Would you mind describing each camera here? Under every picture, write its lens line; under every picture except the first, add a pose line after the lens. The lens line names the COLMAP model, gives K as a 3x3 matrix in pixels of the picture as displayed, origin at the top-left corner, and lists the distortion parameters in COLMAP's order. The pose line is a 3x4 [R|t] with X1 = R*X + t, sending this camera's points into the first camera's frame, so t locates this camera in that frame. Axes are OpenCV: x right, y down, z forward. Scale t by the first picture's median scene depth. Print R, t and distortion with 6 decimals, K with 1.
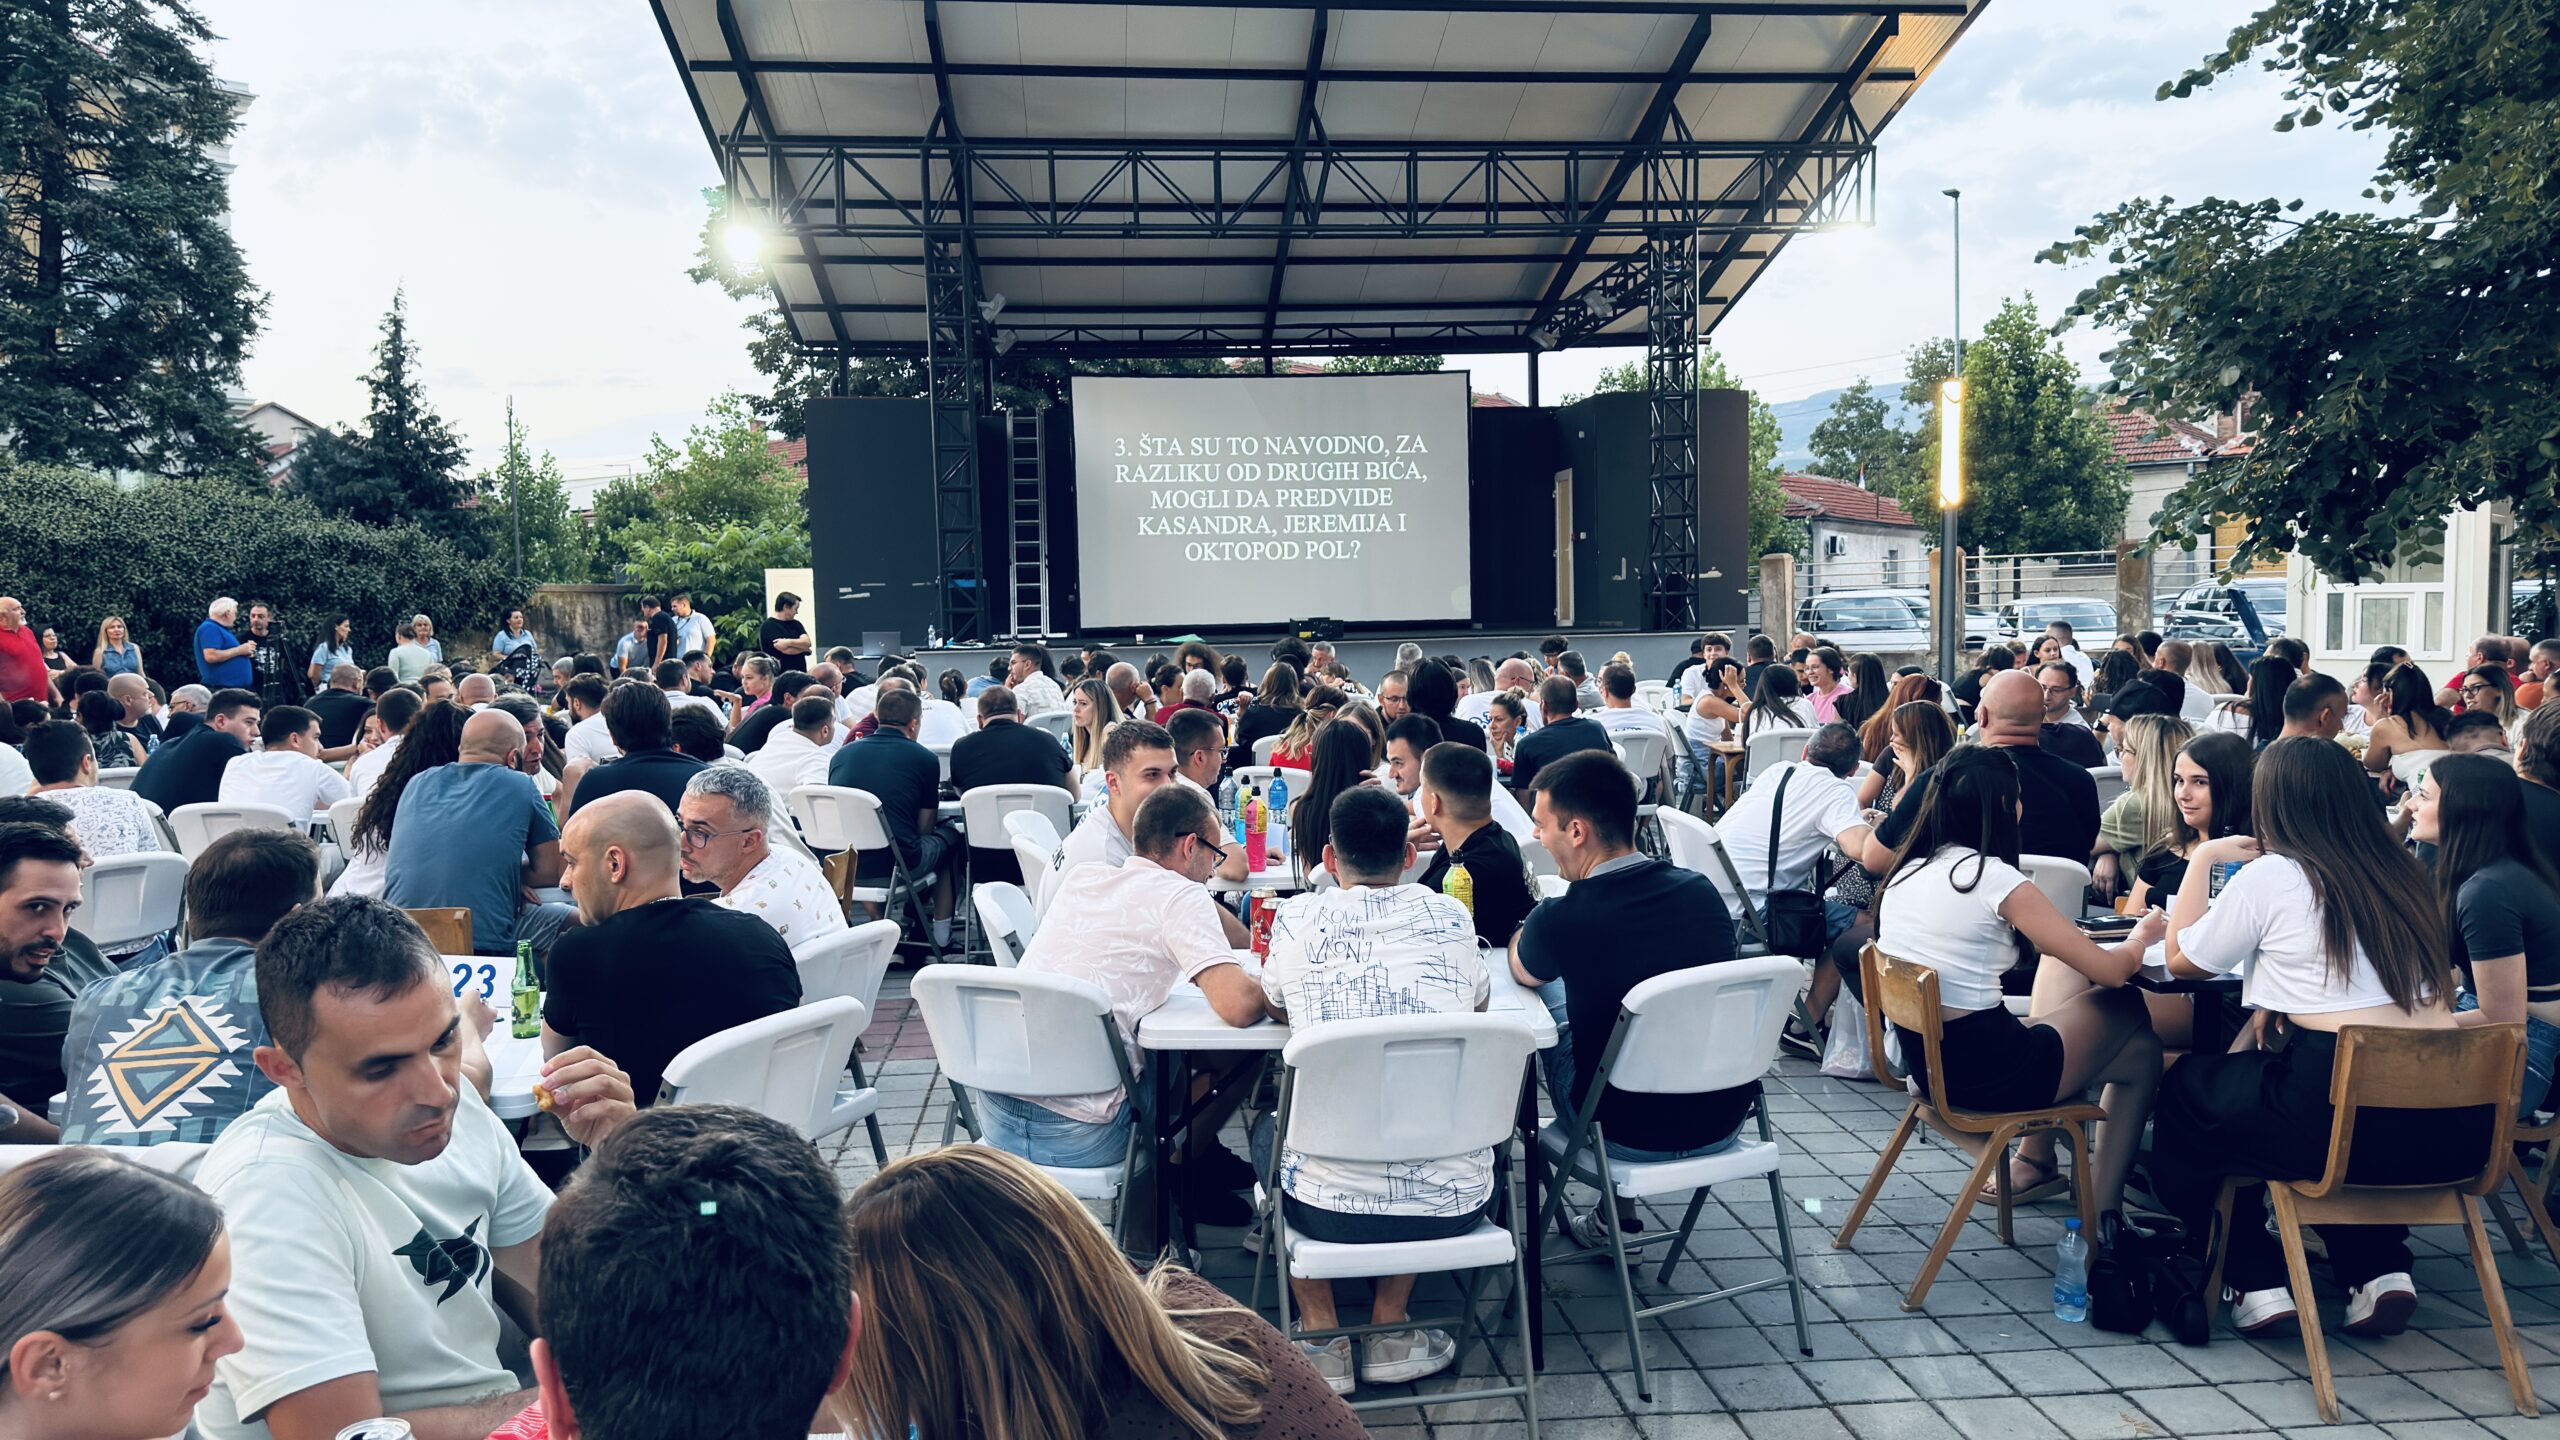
lens RADIAL K [[1763.8, 0, 1265.5], [0, 1763.8, 716.4], [0, 0, 1]] dist [0.002831, -0.024347]
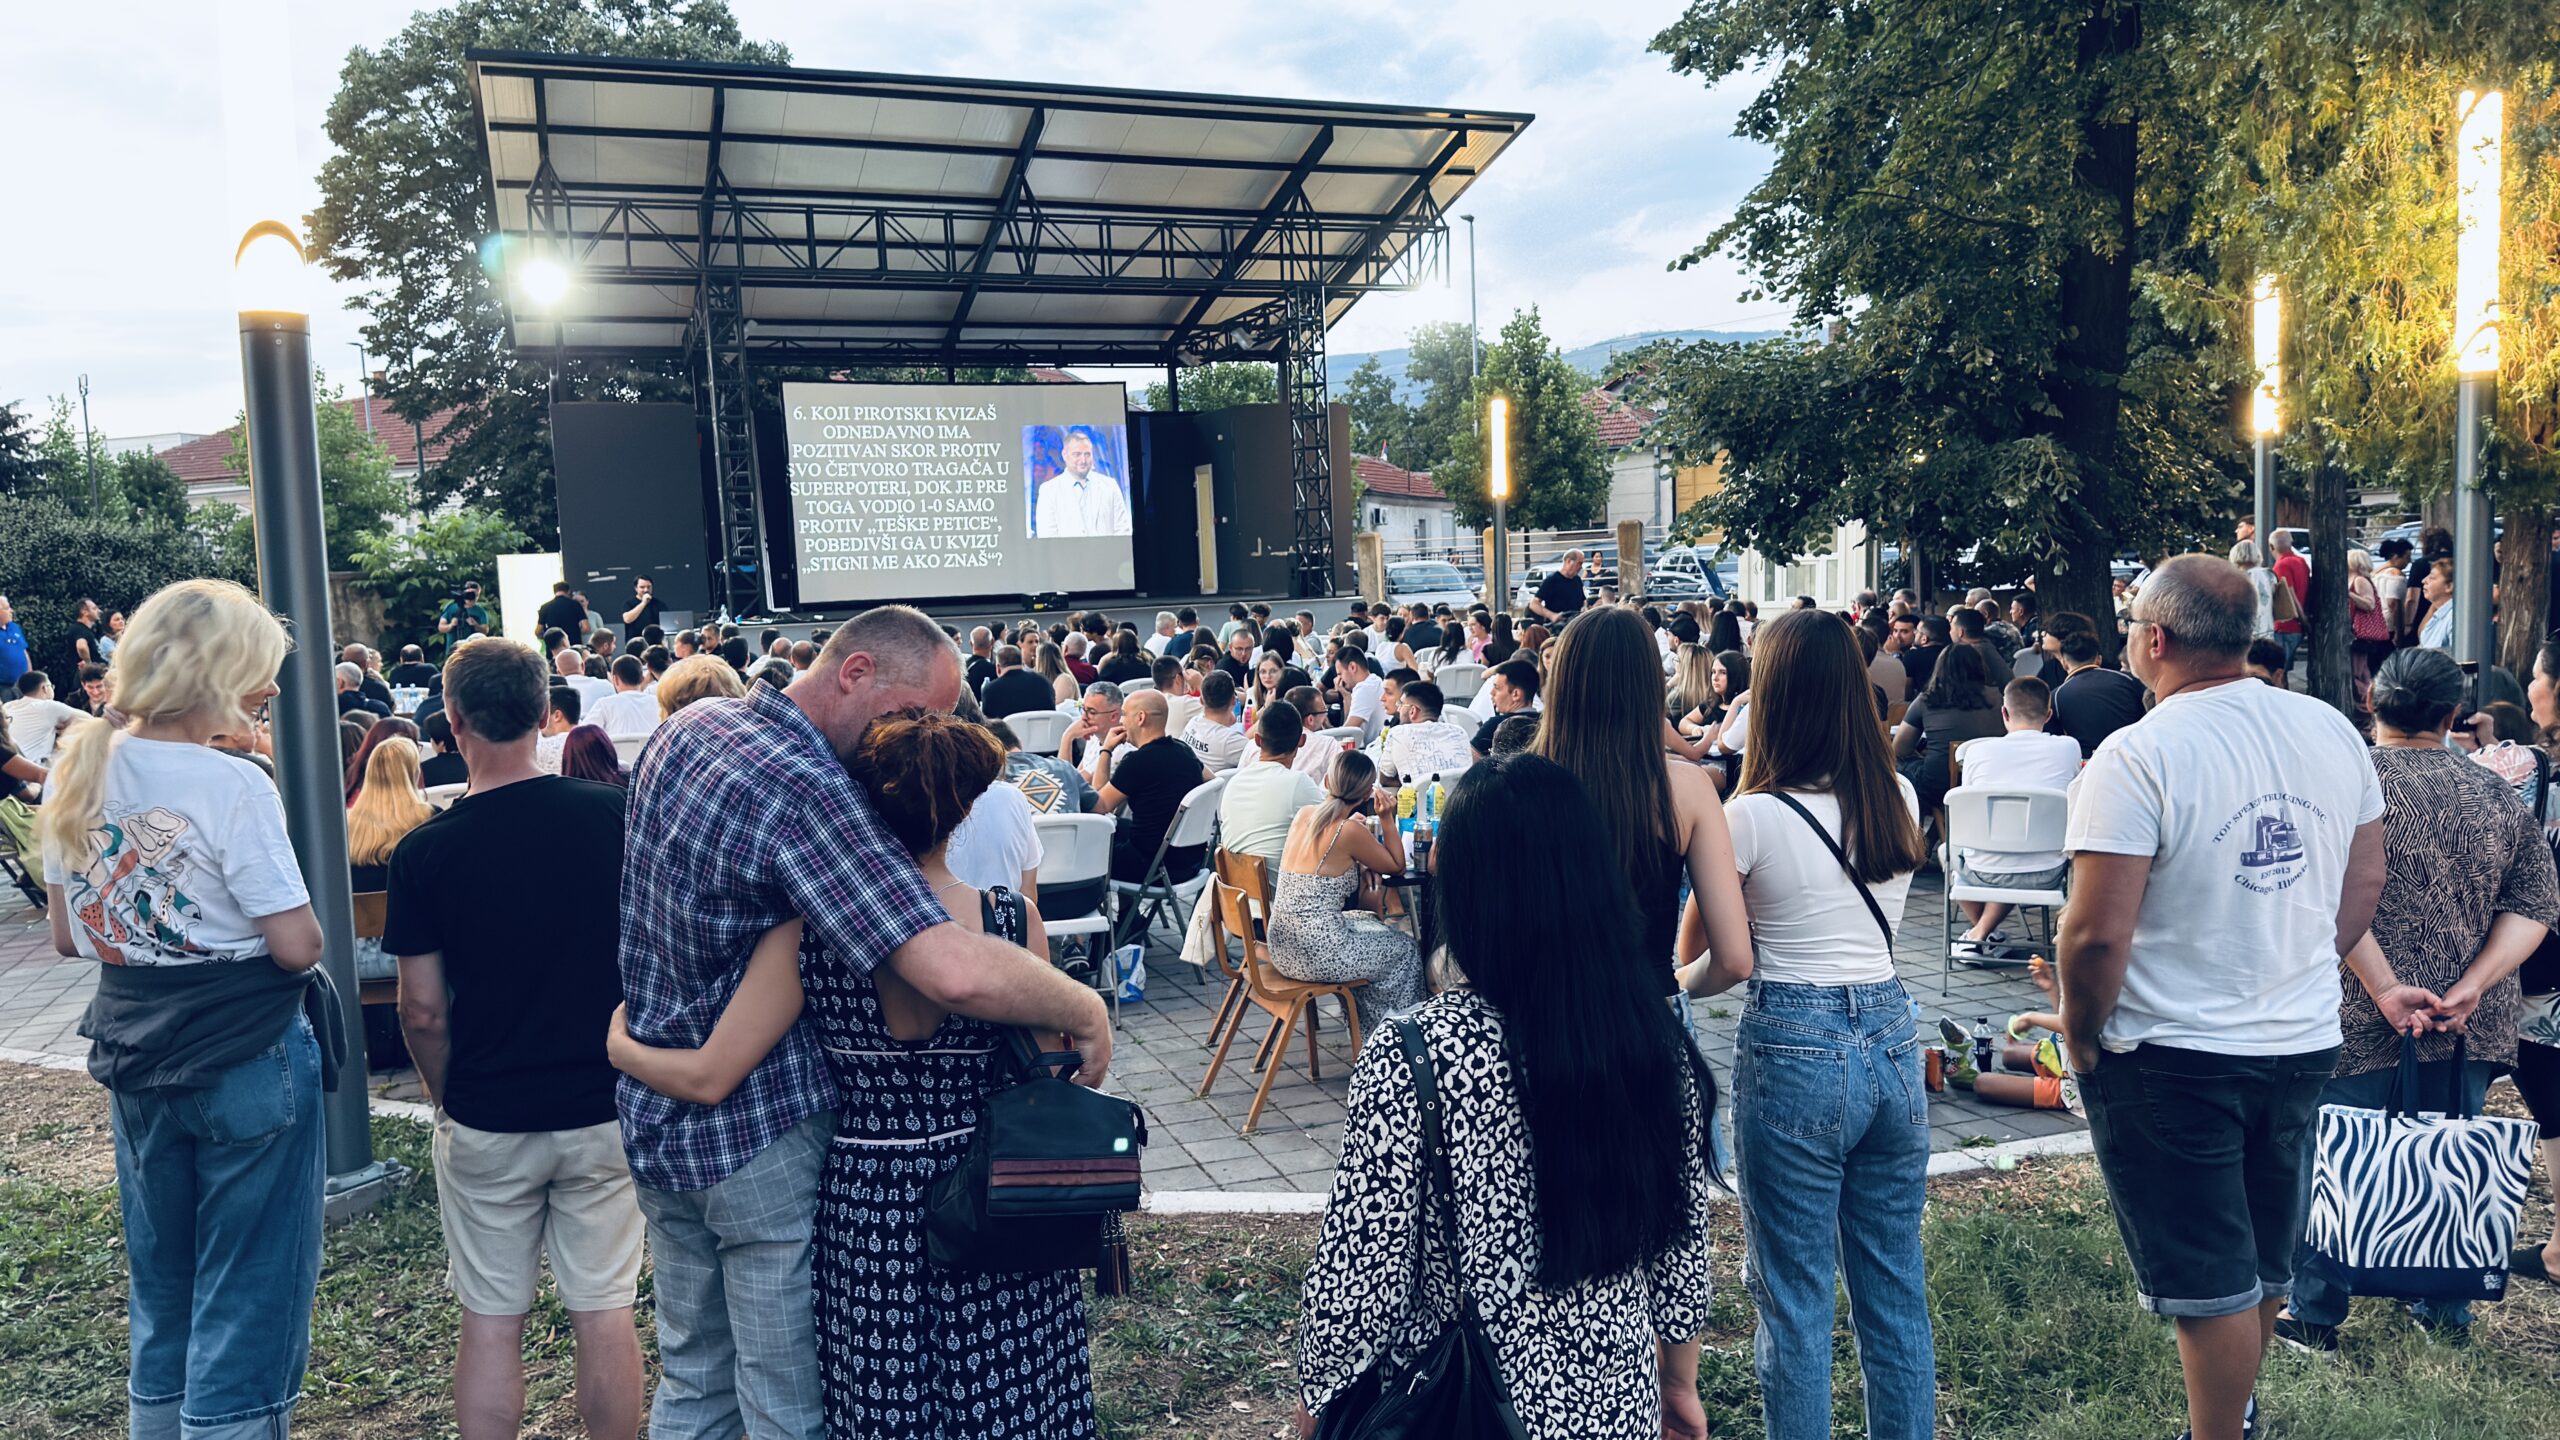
lens RADIAL K [[1763.8, 0, 1288.4], [0, 1763.8, 726.4], [0, 0, 1]] dist [0.002831, -0.024347]
pose [[0.959375, -0.040406, 0.279225, -0.150521], [0.032603, 0.998939, 0.032535, 0.003150], [-0.280243, -0.022110, 0.959674, -0.236149]]
